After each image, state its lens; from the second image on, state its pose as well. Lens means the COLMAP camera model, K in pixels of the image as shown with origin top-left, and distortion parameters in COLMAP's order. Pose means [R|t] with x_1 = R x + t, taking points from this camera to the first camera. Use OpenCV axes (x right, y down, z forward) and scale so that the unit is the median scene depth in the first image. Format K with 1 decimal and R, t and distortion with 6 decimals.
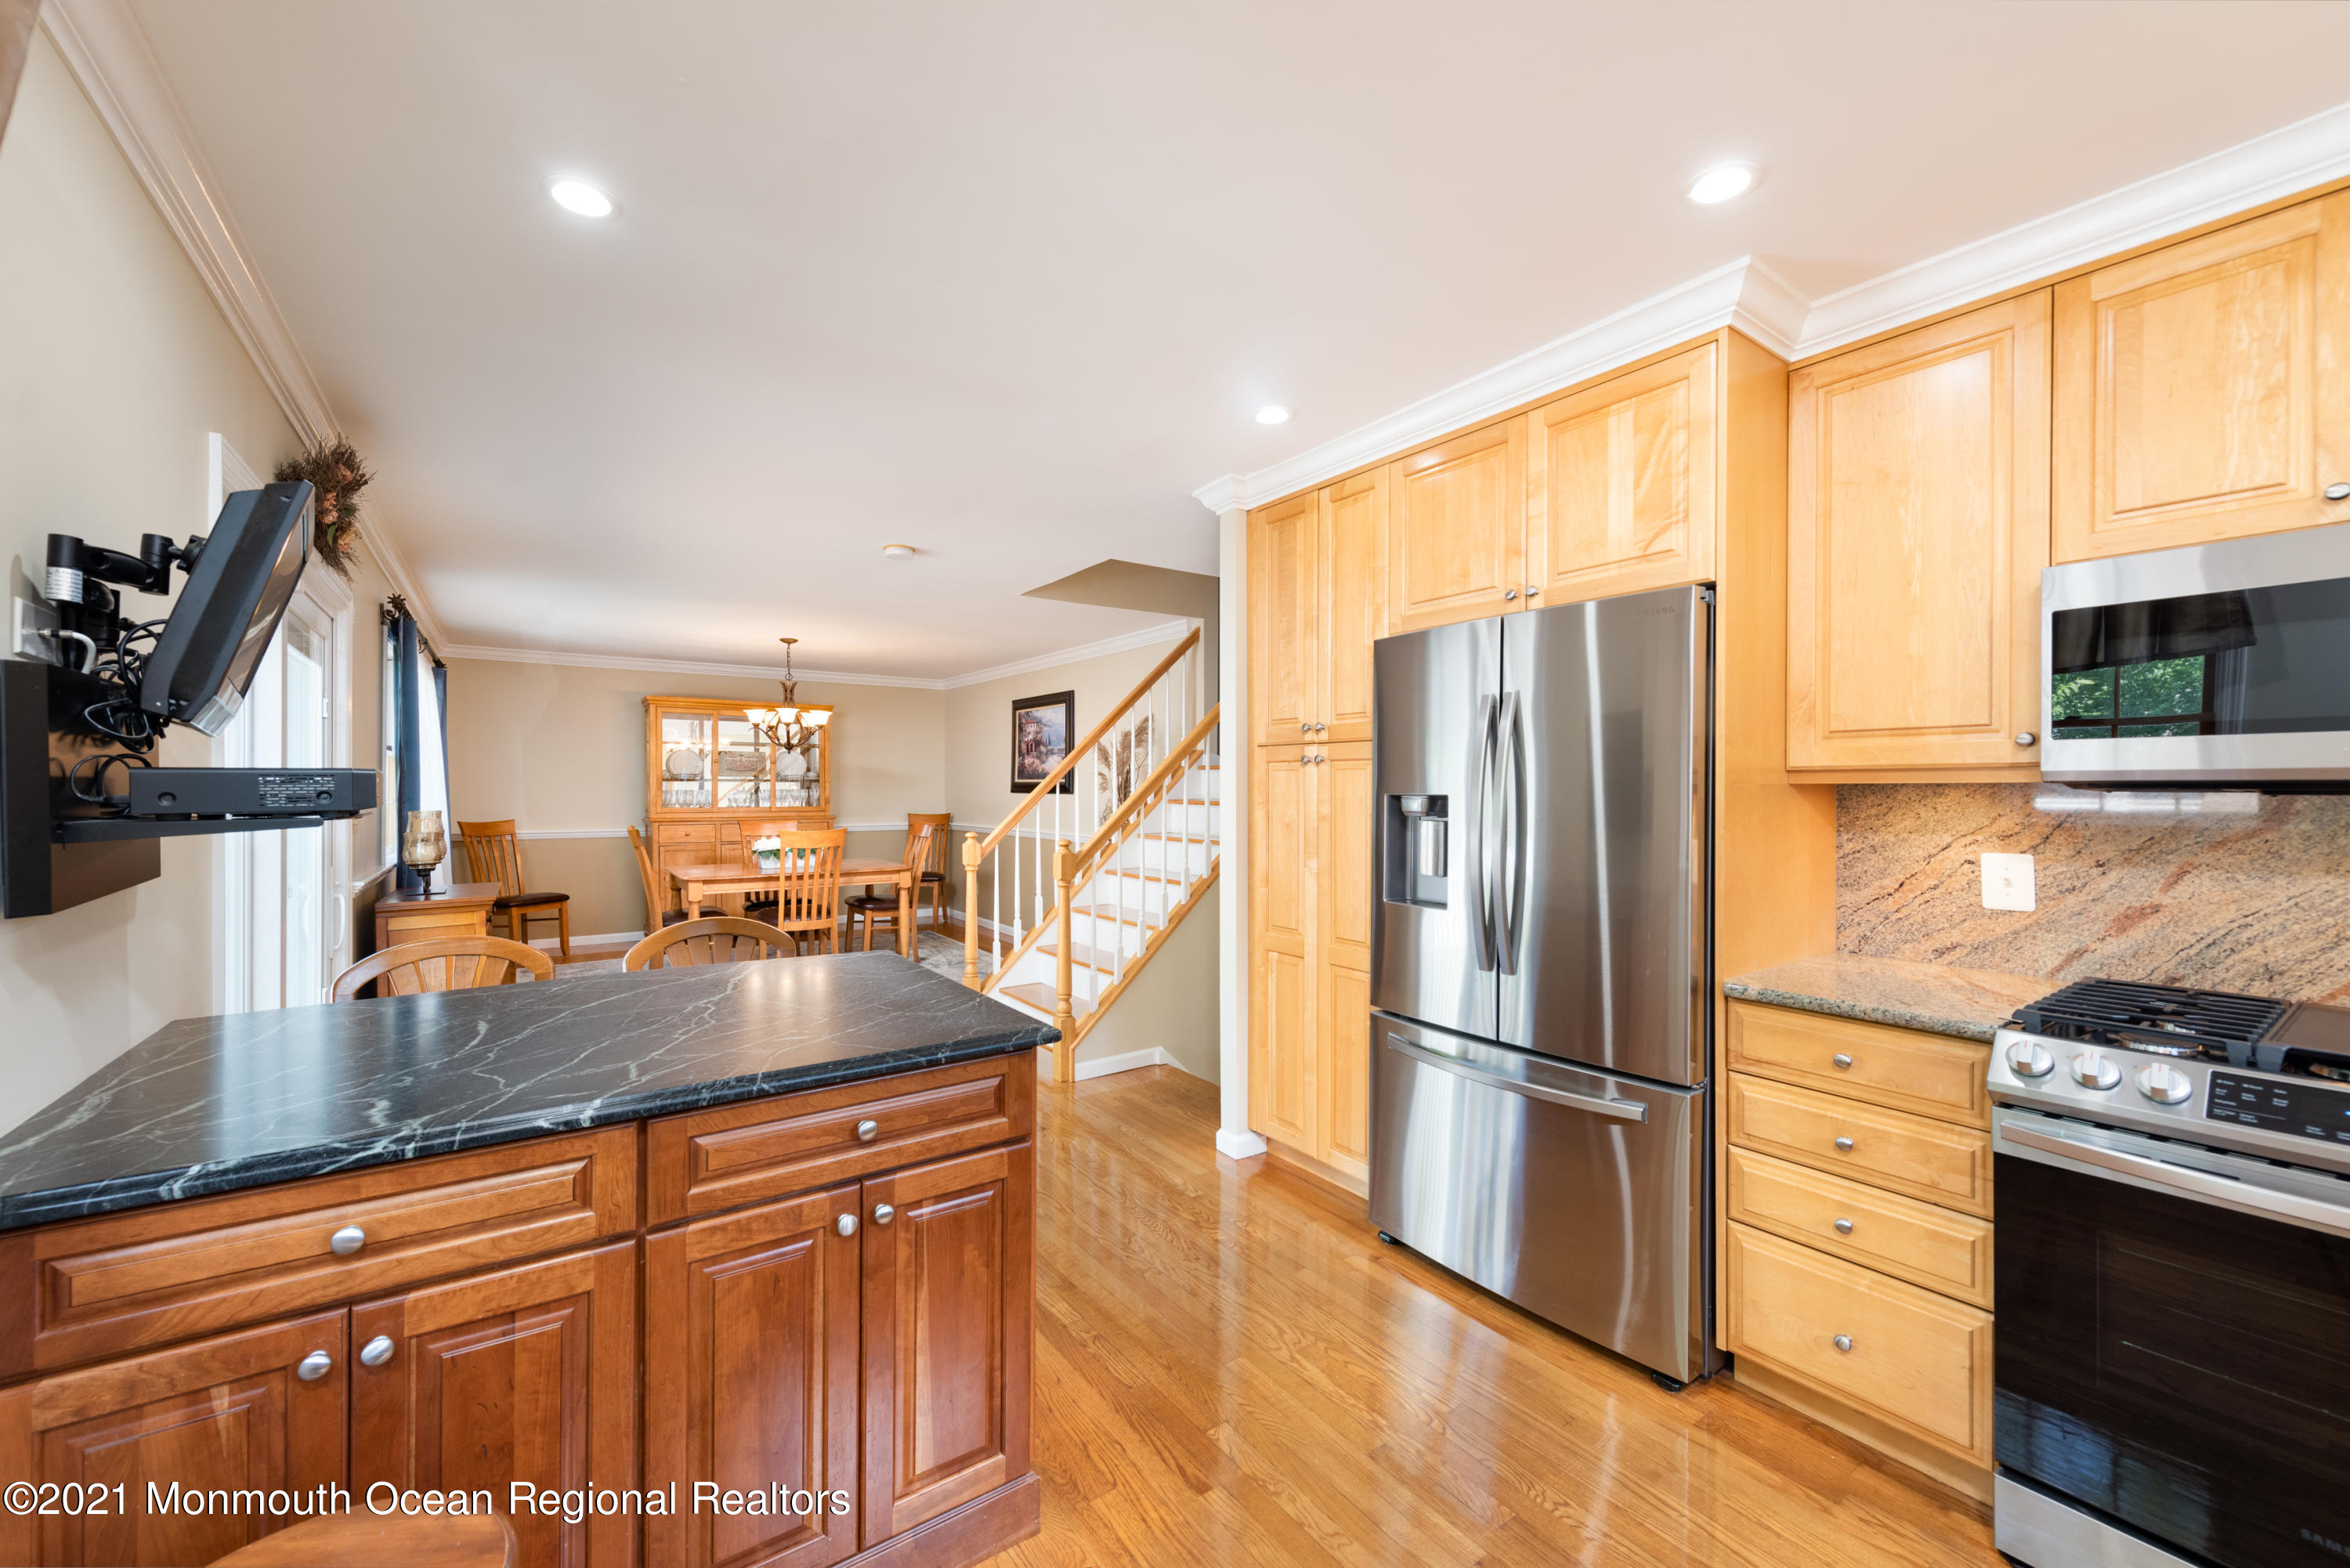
lens RADIAL K [[944.6, 0, 1185.8], [0, 944.6, 790.8], [0, 0, 1]] dist [-0.001364, -0.000906]
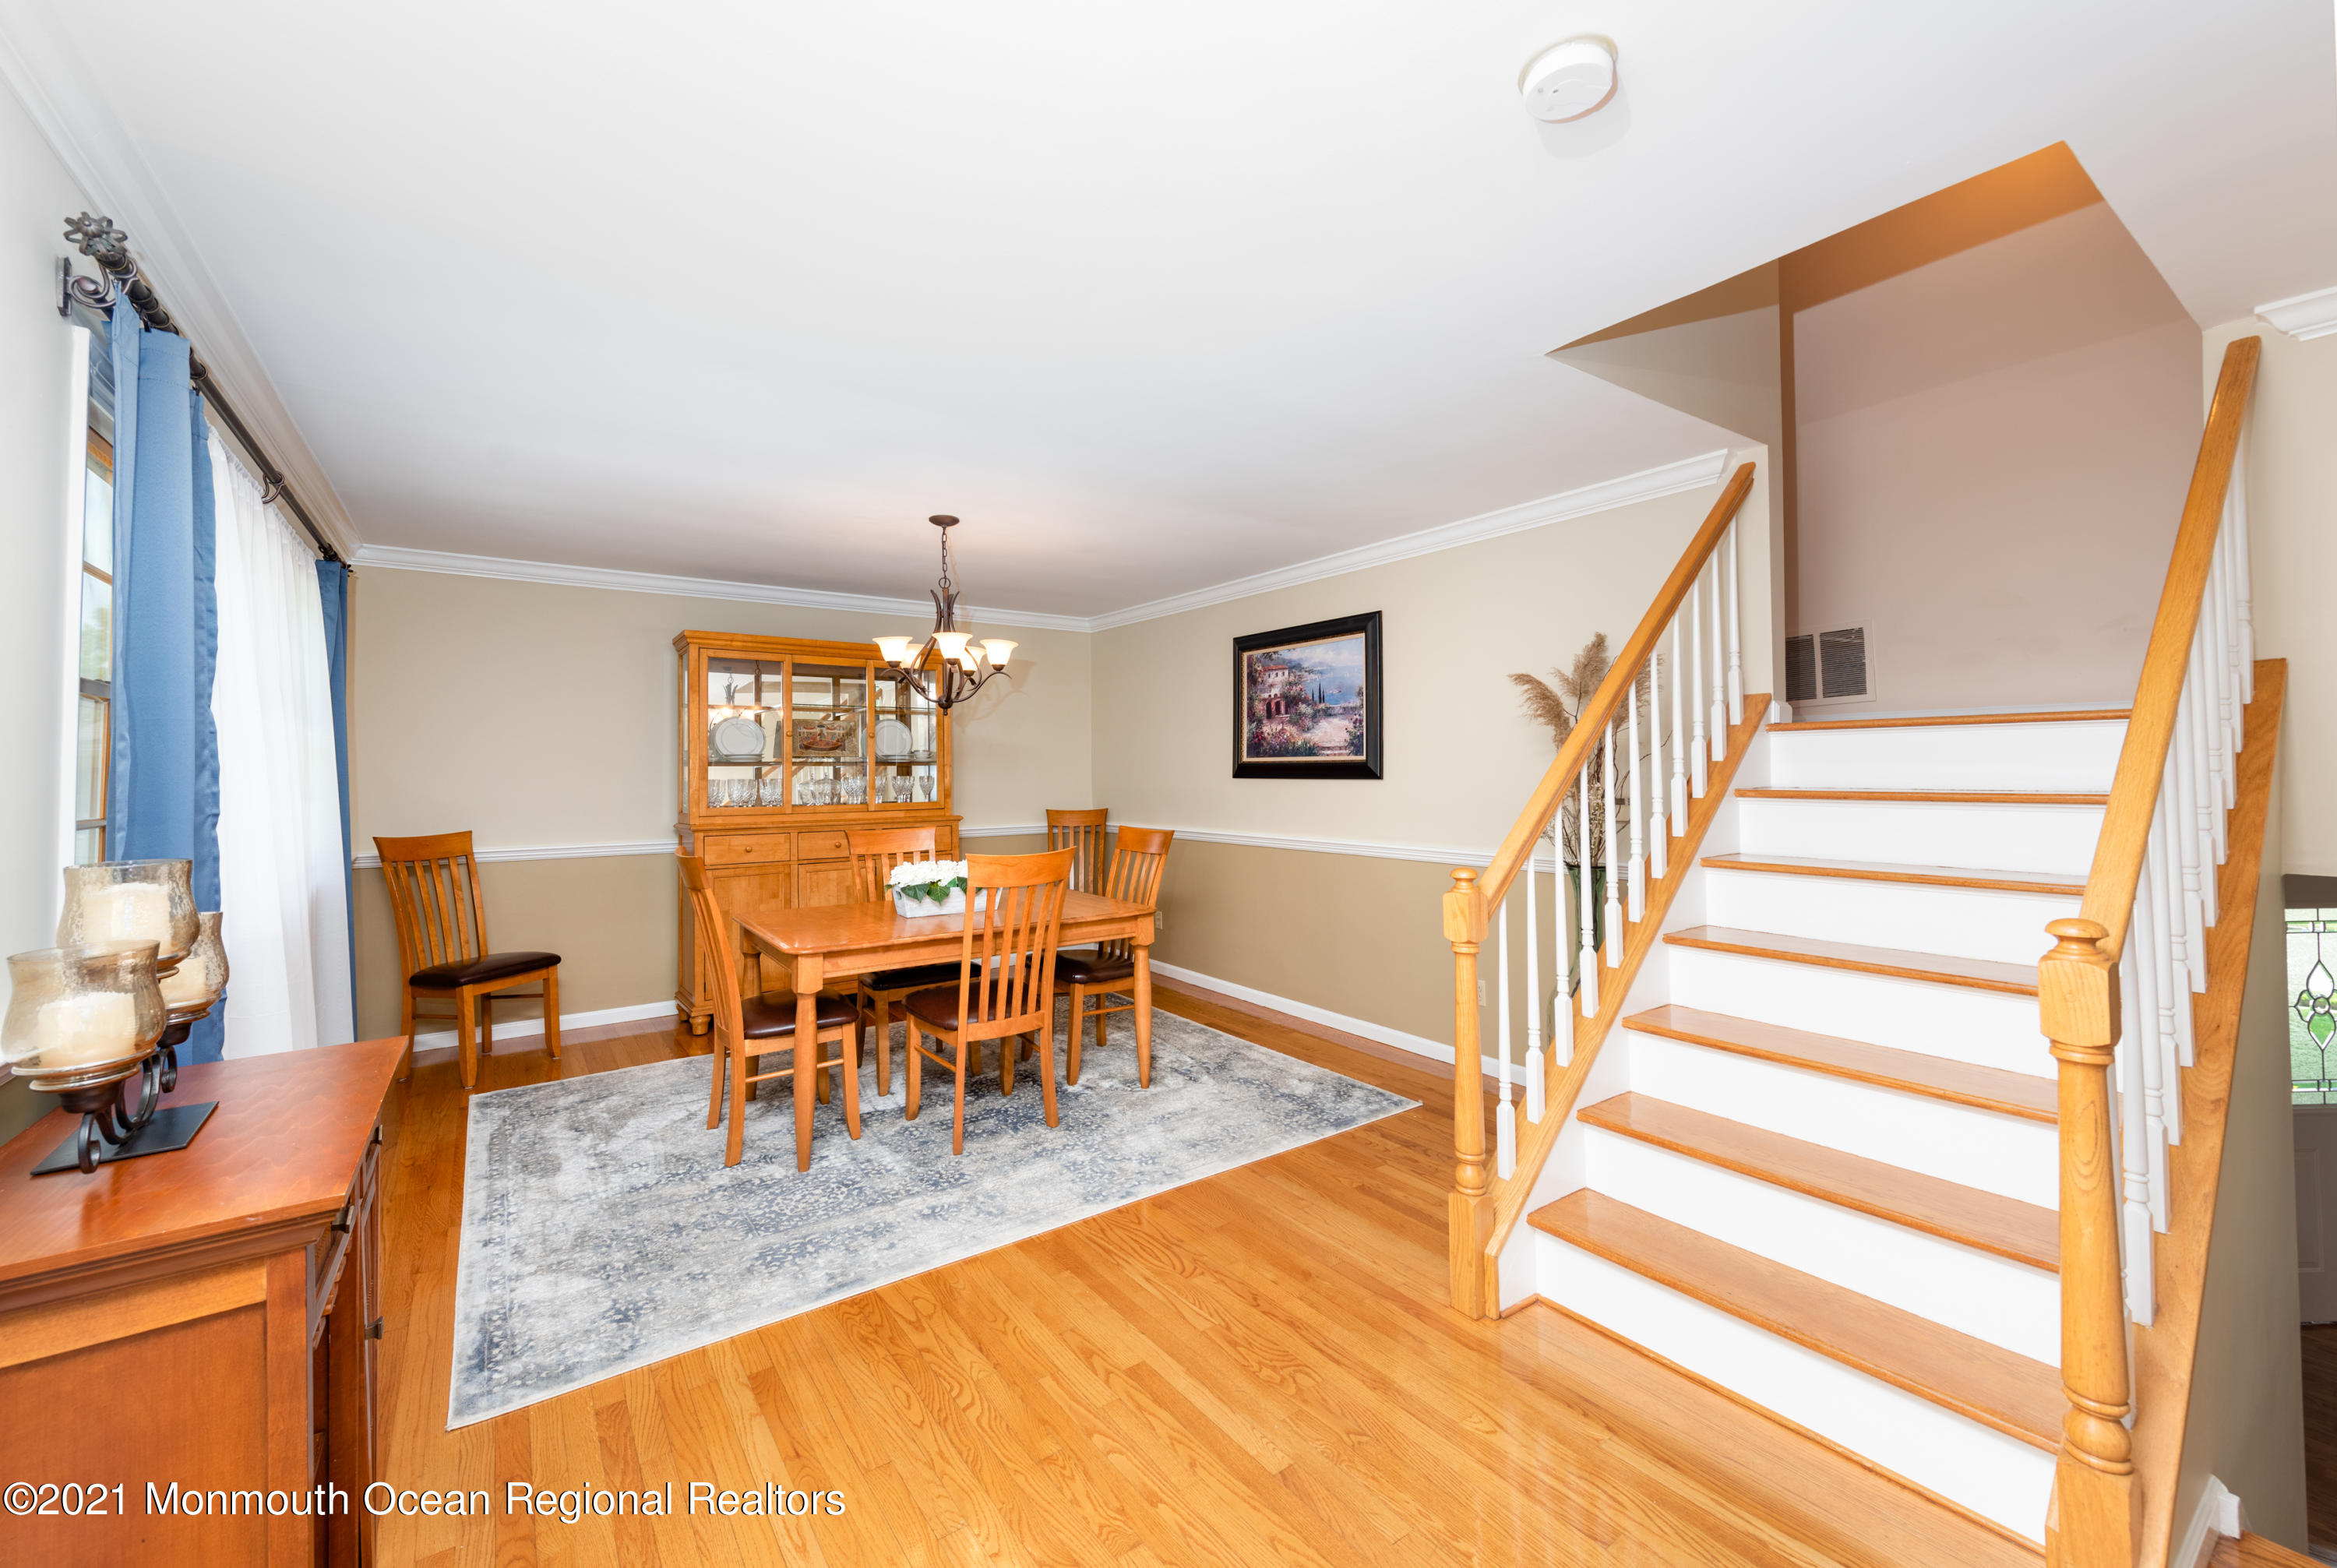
lens RADIAL K [[939.4, 0, 1185.5], [0, 939.4, 765.6], [0, 0, 1]] dist [-0.001364, -0.000906]
pose [[0.999845, -0.012444, 0.012466, -0.244850], [0.012553, 0.999884, -0.008658, -0.001398], [-0.012357, 0.008813, 0.999885, 0.370136]]
